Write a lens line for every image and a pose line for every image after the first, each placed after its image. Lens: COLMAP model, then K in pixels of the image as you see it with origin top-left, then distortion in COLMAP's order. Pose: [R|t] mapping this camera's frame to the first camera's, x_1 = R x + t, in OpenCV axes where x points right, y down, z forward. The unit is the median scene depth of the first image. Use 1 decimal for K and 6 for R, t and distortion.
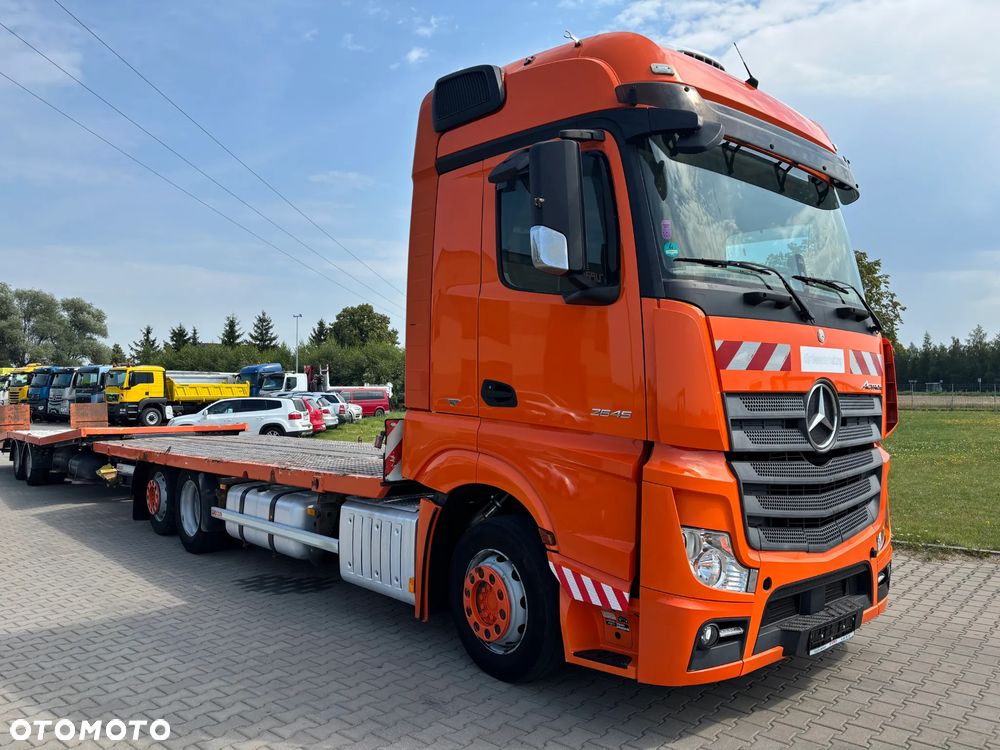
lens RADIAL K [[761.5, 0, 498.5], [0, 761.5, 377.0], [0, 0, 1]] dist [0.051542, -0.002903]
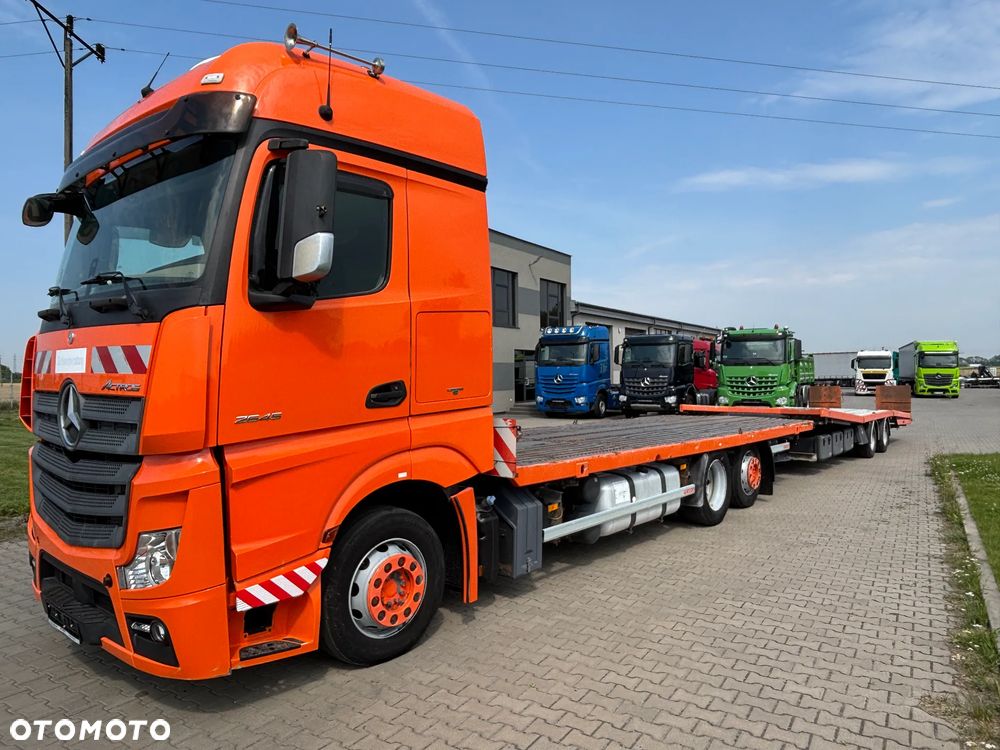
lens RADIAL K [[660.0, 0, 496.2], [0, 660.0, 368.7], [0, 0, 1]] dist [0.037669, -0.036207]
pose [[0.130448, -0.008103, -0.991422, 1.033112], [0.025003, 0.999675, -0.004881, 0.005113], [0.991140, -0.024152, 0.130609, 1.082508]]
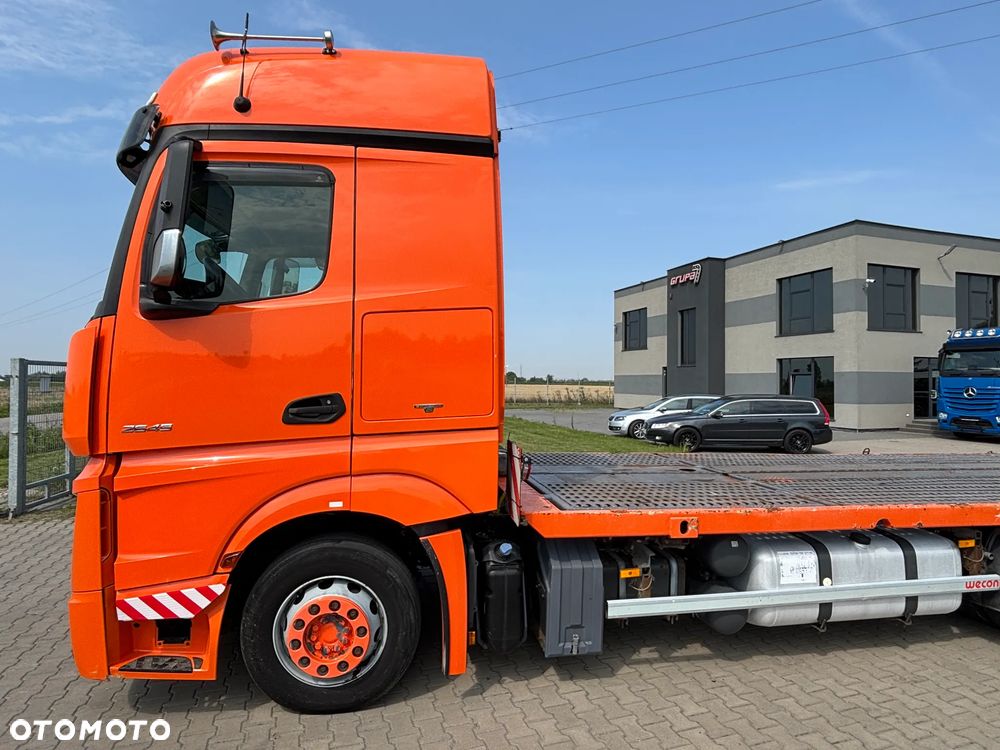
lens RADIAL K [[570.4, 0, 498.5], [0, 570.4, 369.8], [0, 0, 1]] dist [-0.005023, -0.001017]
pose [[-0.514744, -0.019442, -0.857124, 0.689294], [0.005804, 0.999641, -0.026160, 0.004425], [0.857325, -0.018440, -0.514446, 1.470584]]
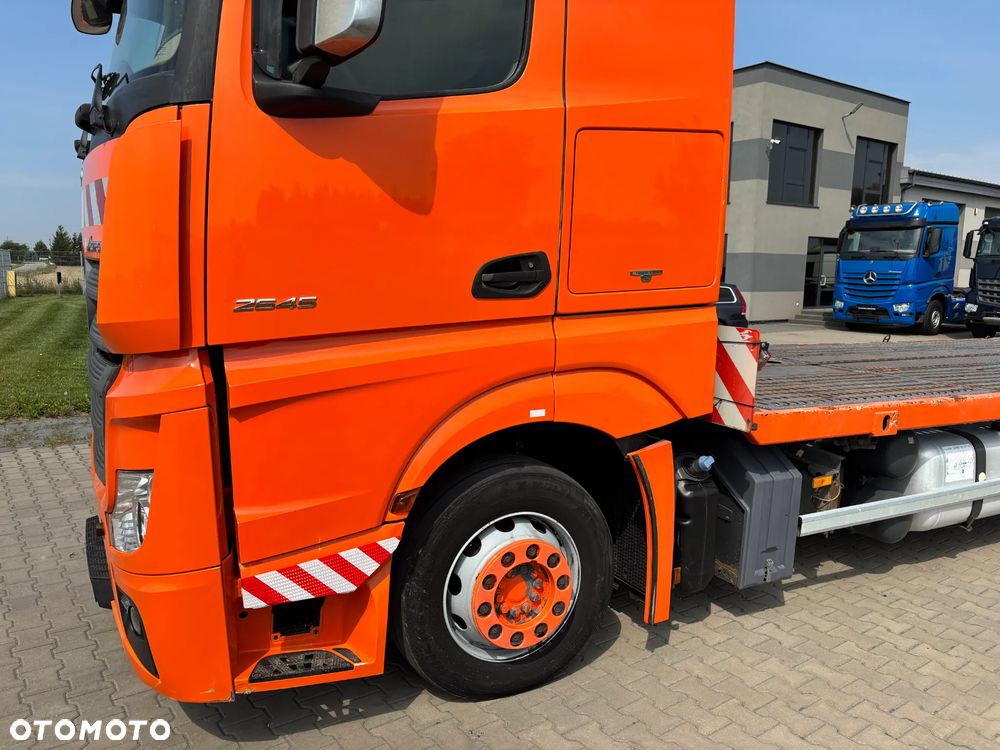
lens RADIAL K [[758.2, 0, 488.2], [0, 758.2, 378.8], [0, 0, 1]] dist [0.068996, -0.071595]
pose [[-0.234833, 0.137331, -0.962286, 0.787120], [-0.000773, 0.989943, 0.141467, 0.022737], [0.972035, 0.033965, -0.232365, 1.153697]]
